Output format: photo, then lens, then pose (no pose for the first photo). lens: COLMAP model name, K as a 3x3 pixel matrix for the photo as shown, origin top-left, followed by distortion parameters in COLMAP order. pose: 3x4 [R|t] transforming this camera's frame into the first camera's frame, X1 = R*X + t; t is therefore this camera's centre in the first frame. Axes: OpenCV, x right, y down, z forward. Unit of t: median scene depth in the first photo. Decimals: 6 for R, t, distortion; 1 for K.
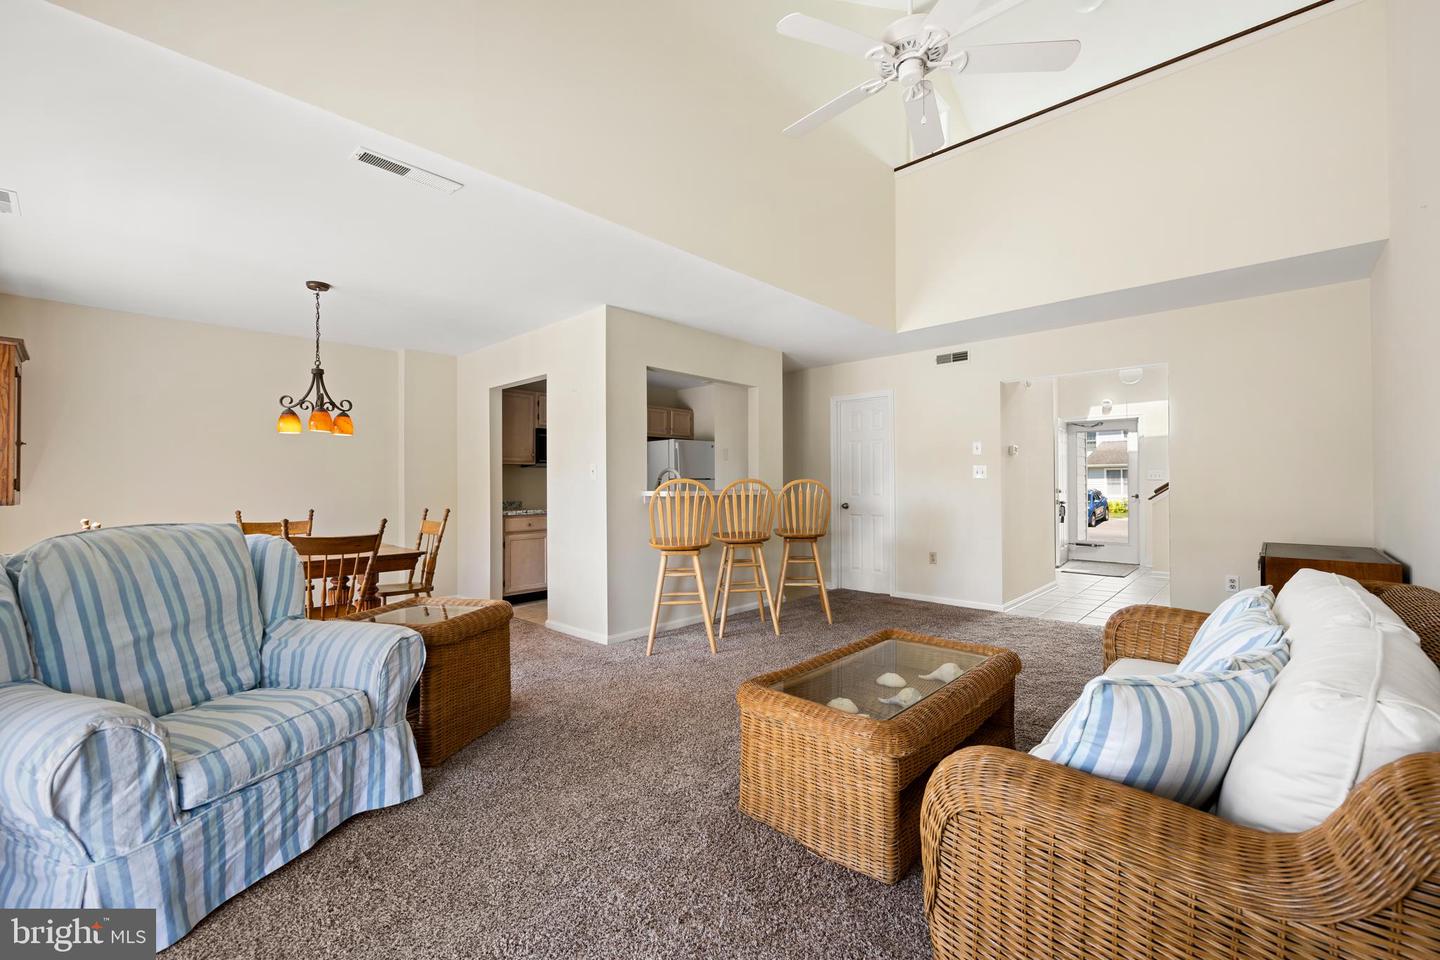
lens RADIAL K [[598.2, 0, 720.0], [0, 598.2, 480.0], [0, 0, 1]] dist [-0.001144, -0.000187]
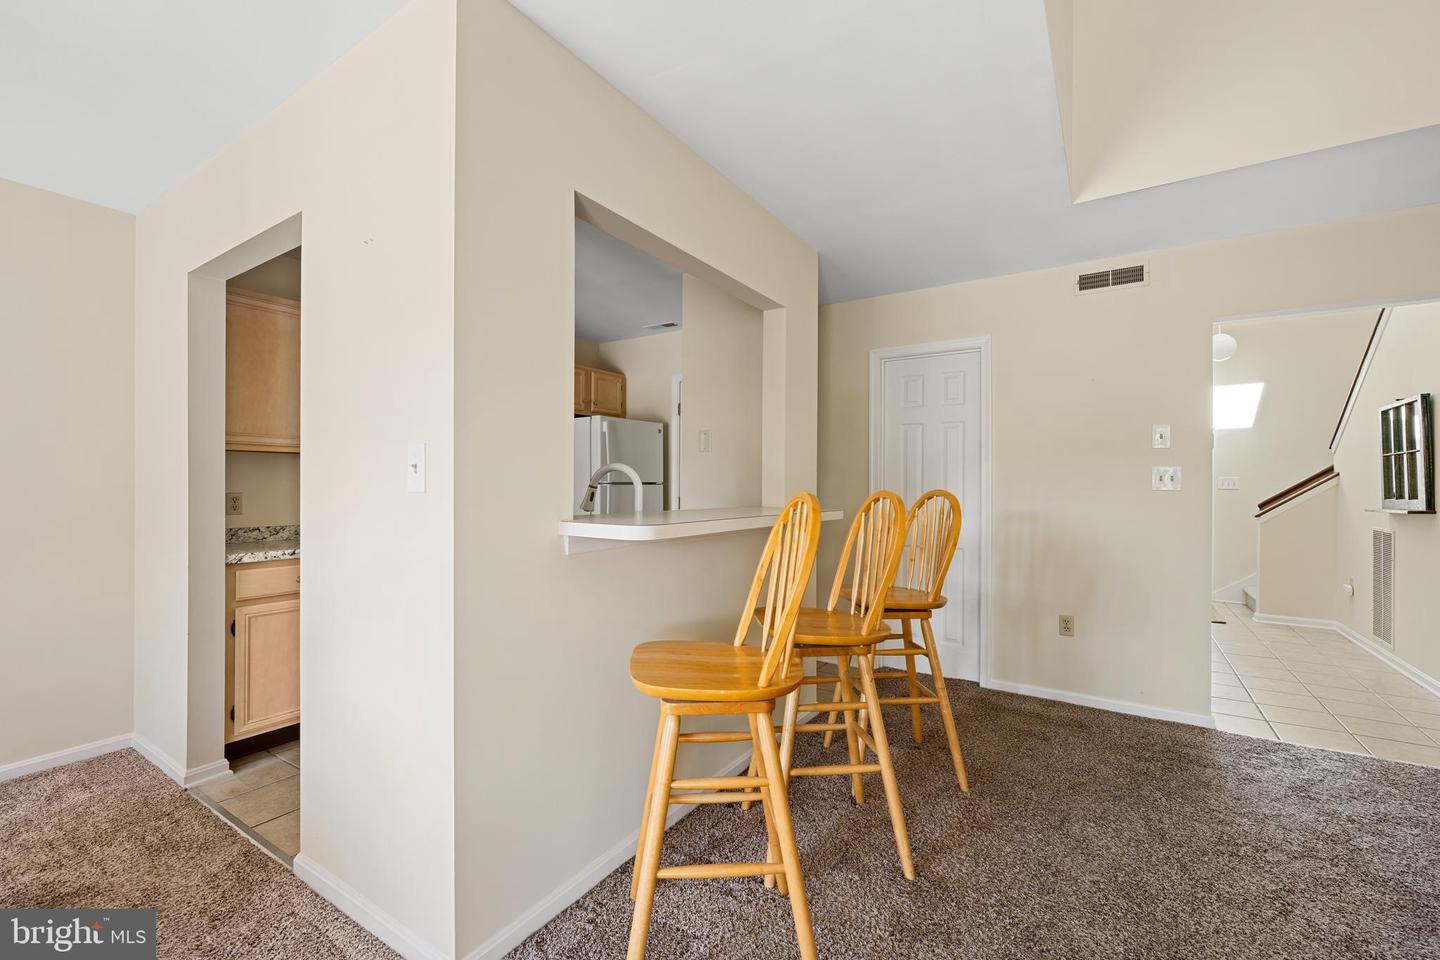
lens RADIAL K [[614.0, 0, 720.0], [0, 614.0, 480.0], [0, 0, 1]] dist [-0.002400, -0.000418]
pose [[0.986495, 0.011926, 0.163354, -0.075176], [-0.012223, 0.999925, 0.000811, -0.007104], [-0.163332, -0.002796, 0.986567, 0.481073]]
